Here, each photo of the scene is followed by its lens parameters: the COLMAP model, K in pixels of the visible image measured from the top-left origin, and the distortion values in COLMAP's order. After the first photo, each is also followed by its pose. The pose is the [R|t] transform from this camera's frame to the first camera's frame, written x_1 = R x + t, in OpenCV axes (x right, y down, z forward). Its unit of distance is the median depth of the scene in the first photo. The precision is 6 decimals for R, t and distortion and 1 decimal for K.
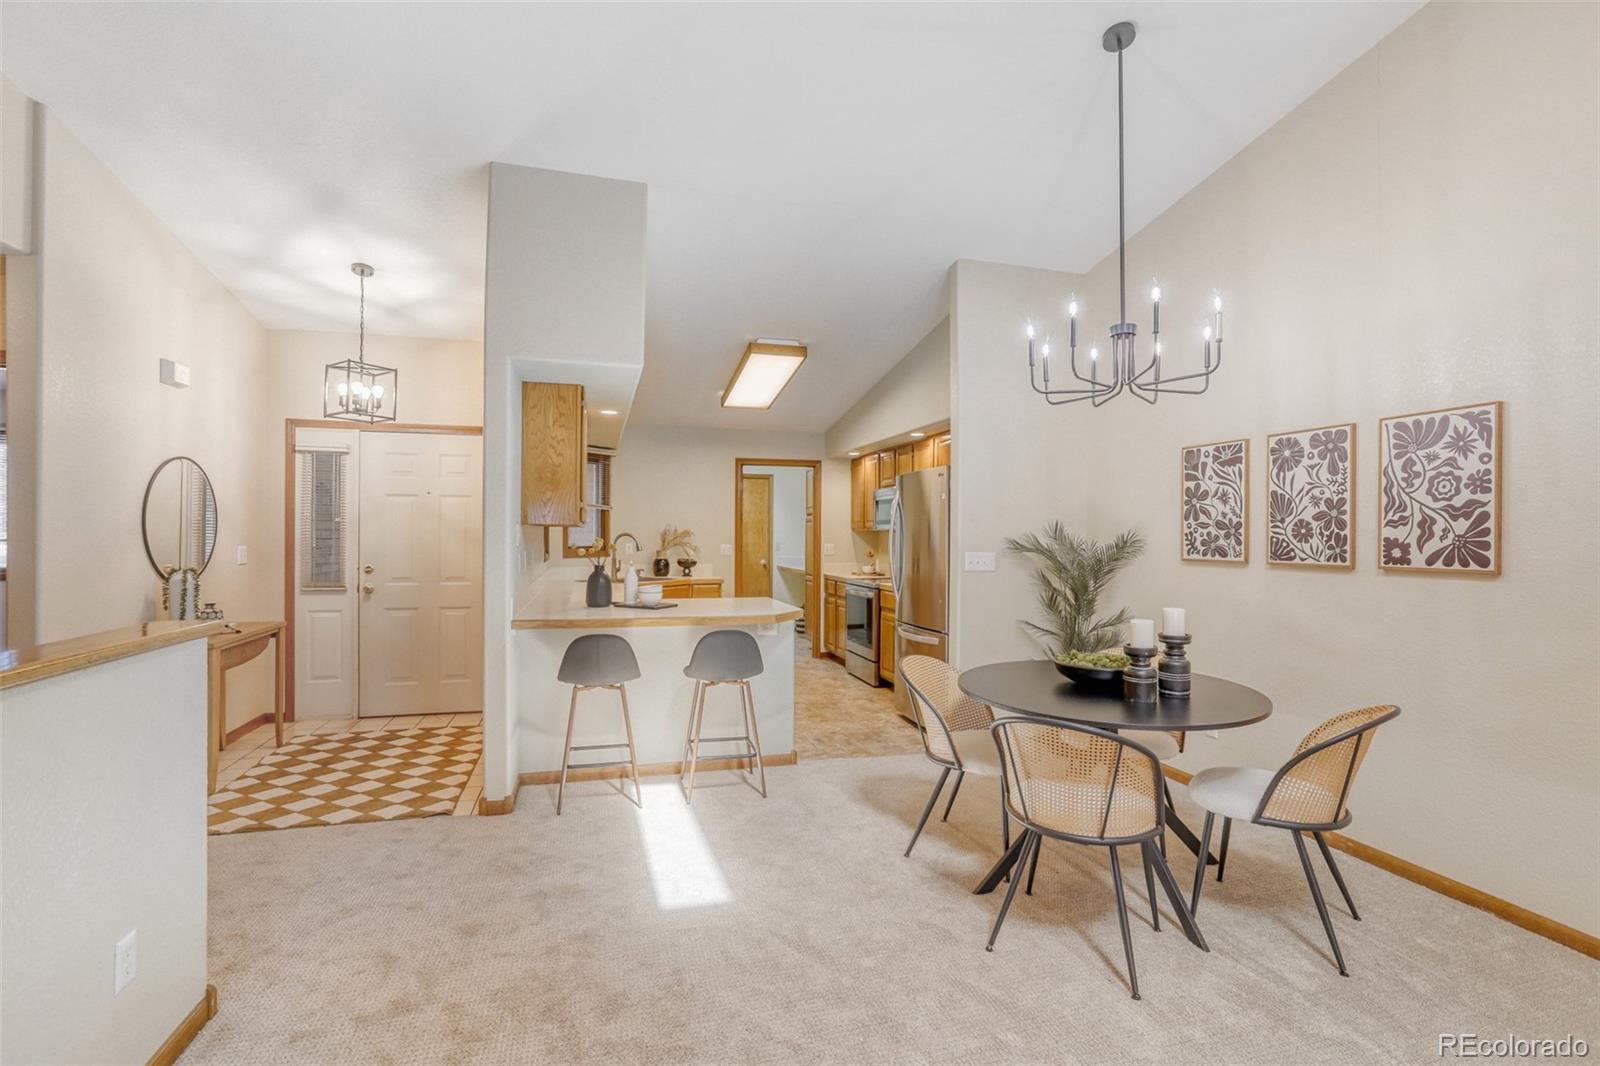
lens RADIAL K [[742.3, 0, 800.0], [0, 742.3, 533.0], [0, 0, 1]] dist [-0.045061, 0.026722]
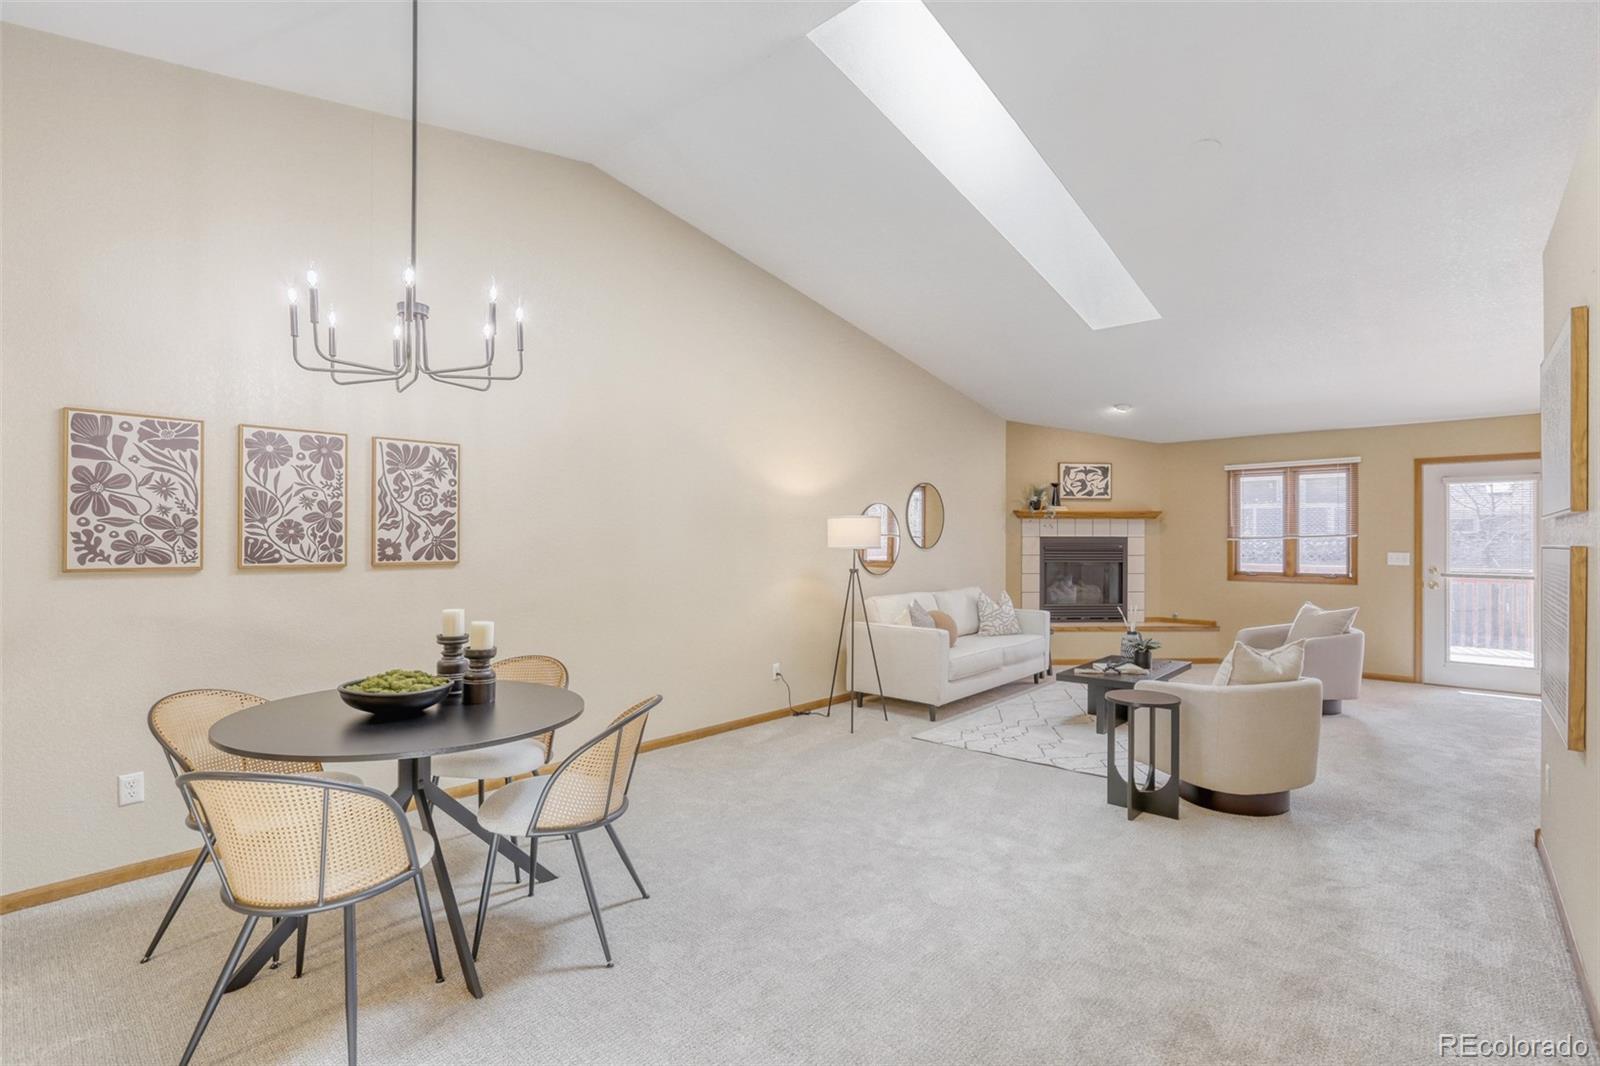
lens RADIAL K [[738.0, 0, 799.9], [0, 738.0, 538.5], [0, 0, 1]] dist [-0.054581, 0.027352]
pose [[-0.538305, -0.004941, 0.842735, -0.418046], [-0.007947, 0.999968, 0.000786, 0.000144], [-0.842712, -0.006274, -0.538328, 0.798803]]
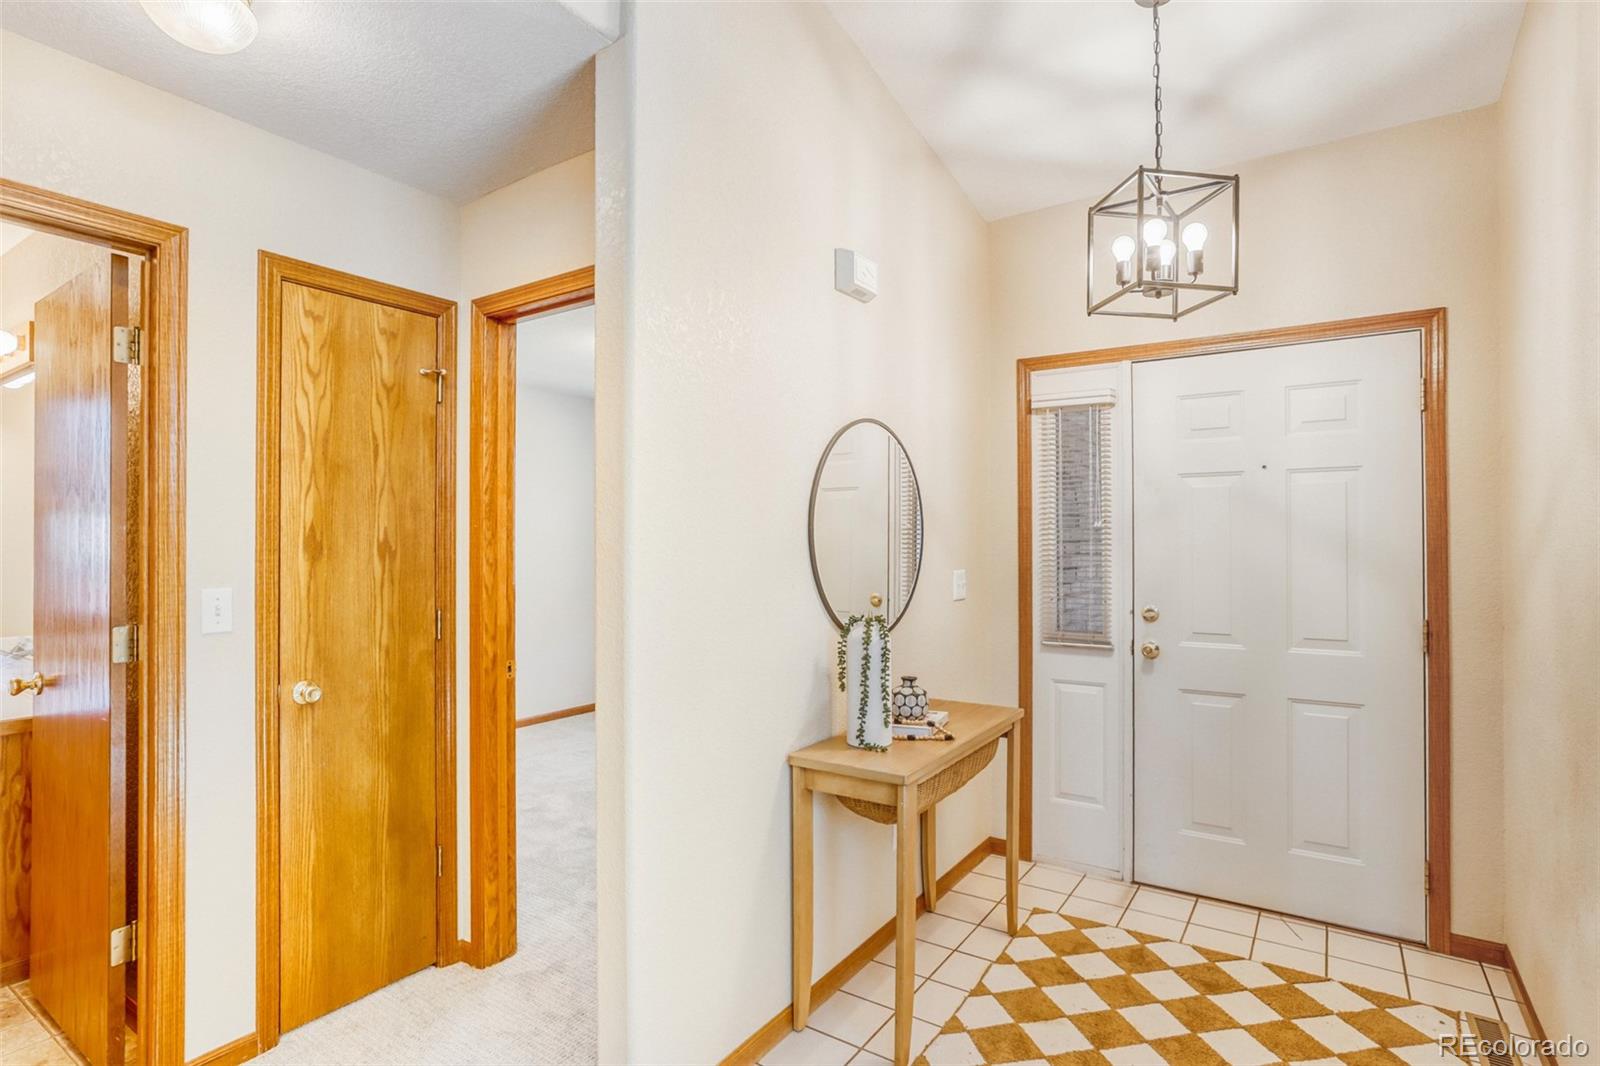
lens RADIAL K [[794.8, 0, 800.0], [0, 794.8, 533.0], [0, 0, 1]] dist [-0.040228, 0.000009]
pose [[0.647049, -0.012854, -0.762340, -0.419930], [0.005768, 0.999912, -0.011964, -0.007350], [0.762427, 0.003344, 0.647066, 0.571481]]
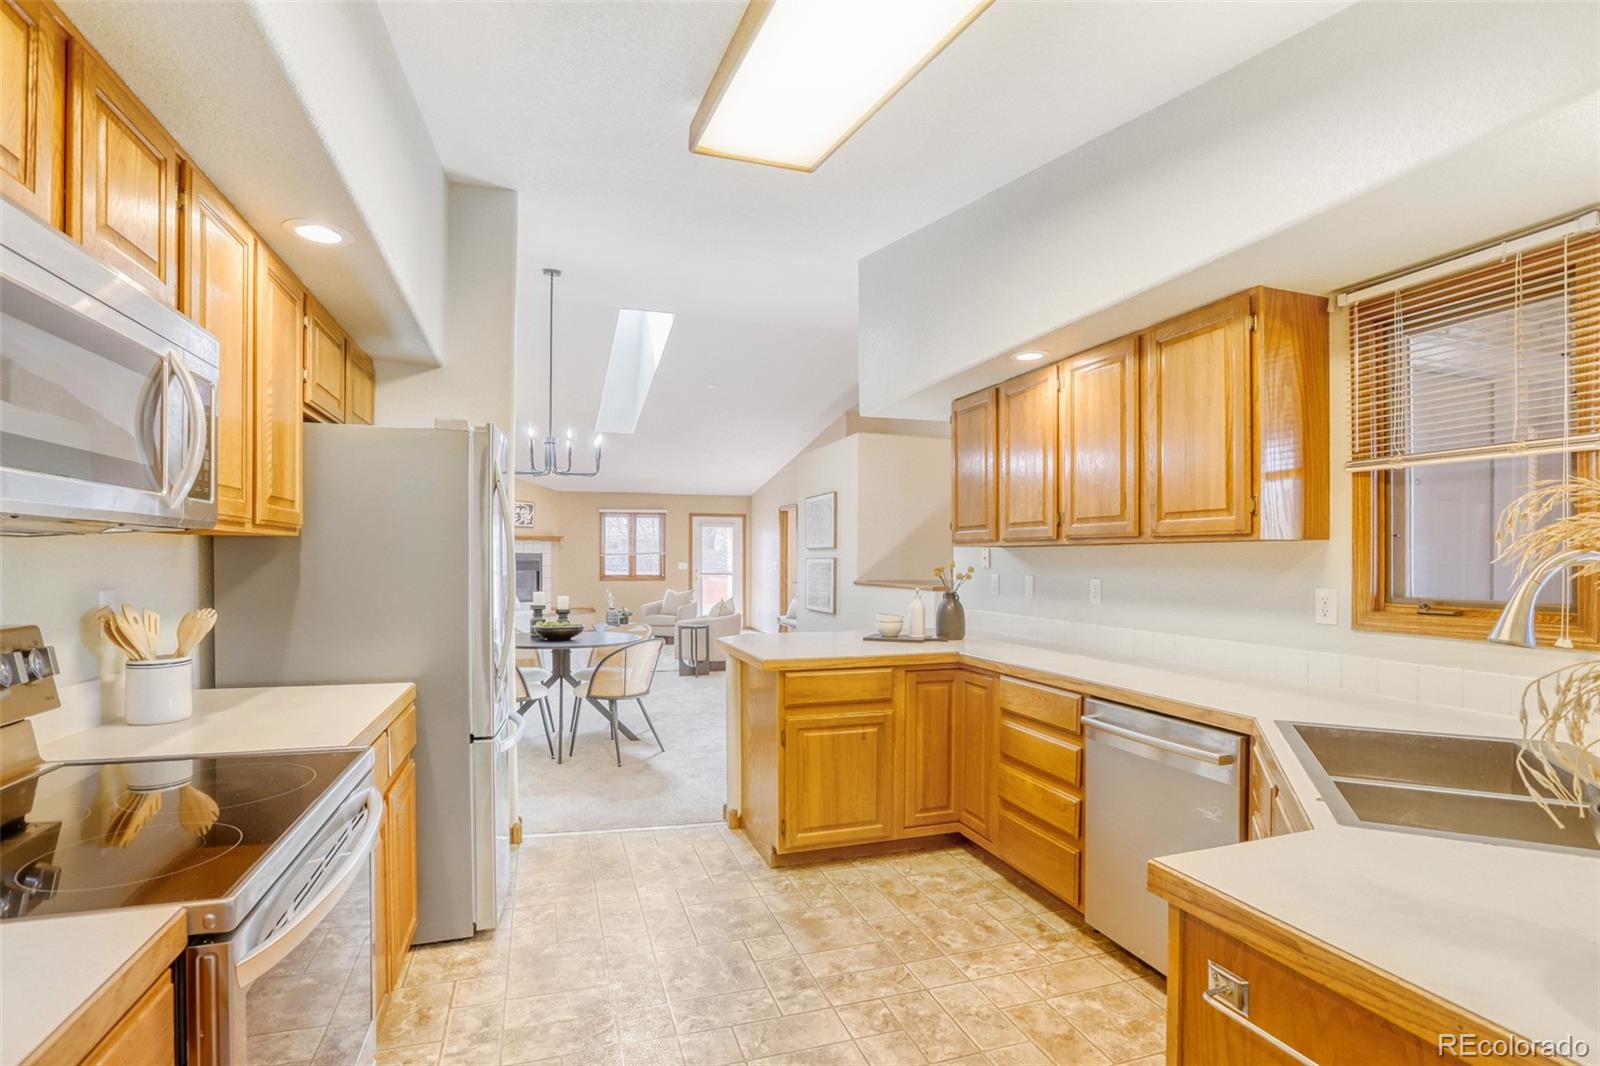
lens RADIAL K [[746.1, 0, 796.4], [0, 746.1, 566.0], [0, 0, 1]] dist [-0.047265, 0.000318]
pose [[-0.998443, -0.007254, -0.055315, -0.047423], [-0.007738, 0.999934, 0.008545, 0.007503], [0.055249, 0.008960, -0.998432, 2.102565]]
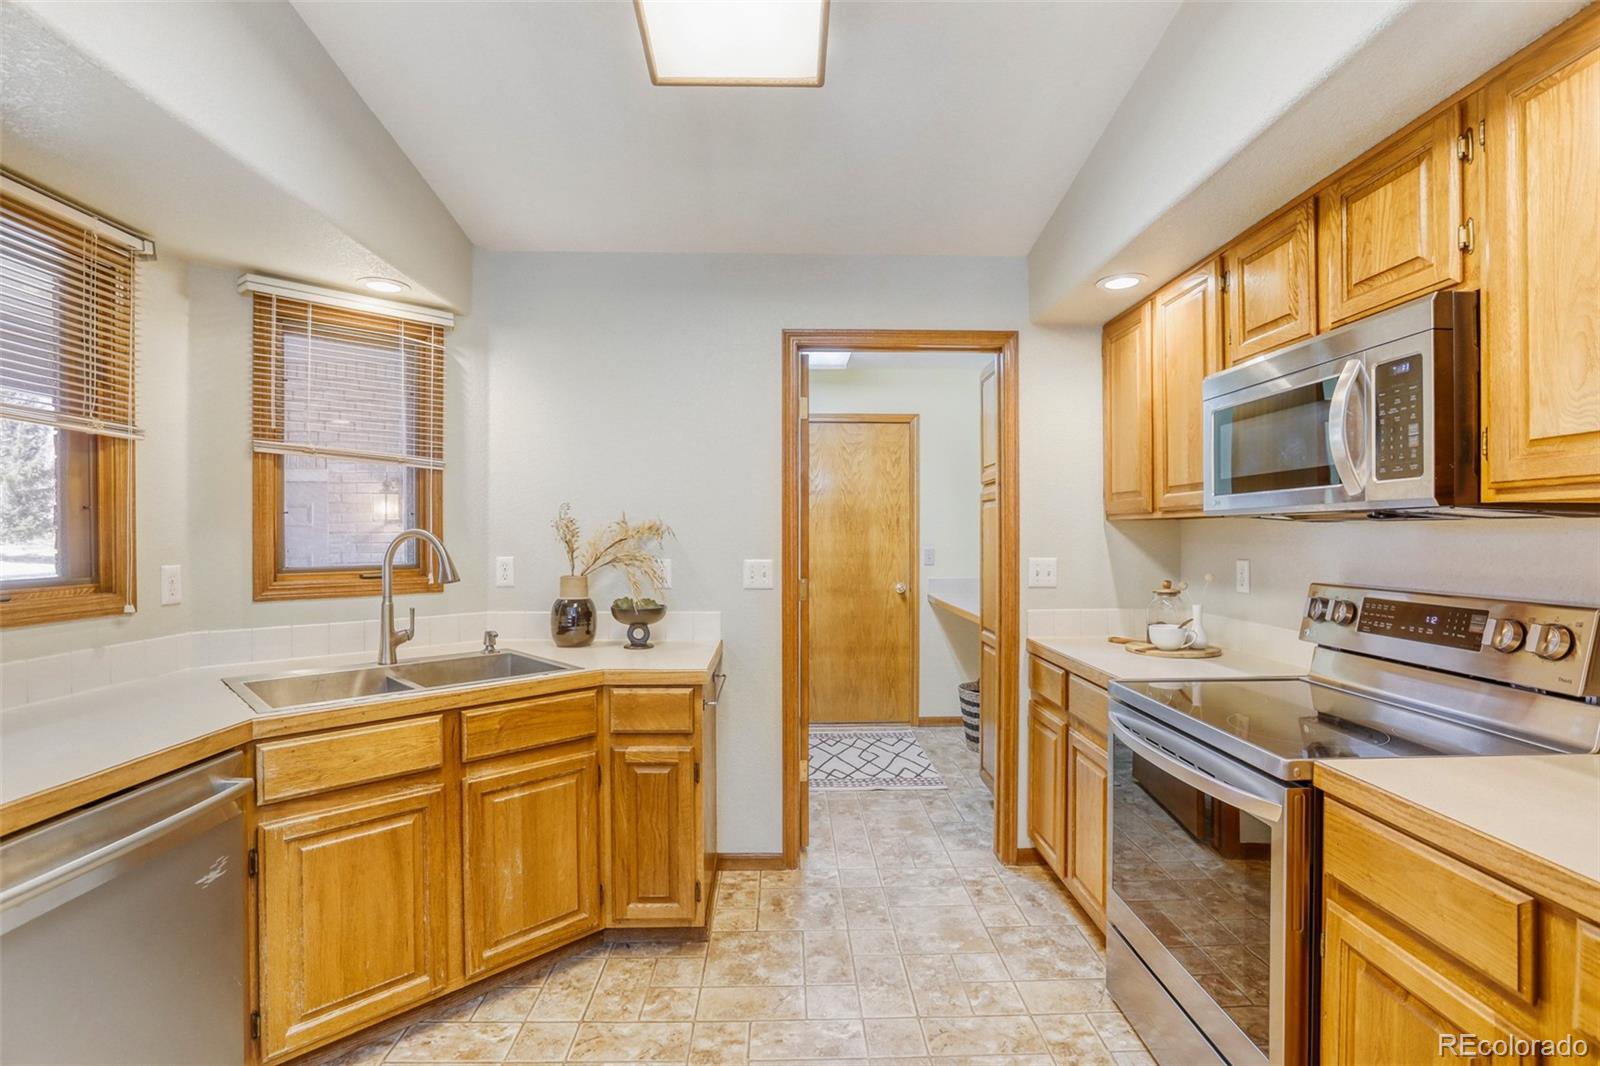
lens RADIAL K [[738.0, 0, 799.9], [0, 738.0, 538.5], [0, 0, 1]] dist [-0.054581, 0.027352]
pose [[0.967366, -0.005078, -0.253333, 0.031964], [0.006164, 0.999975, 0.003495, 0.007075], [0.253309, -0.004943, 0.967373, 1.294455]]
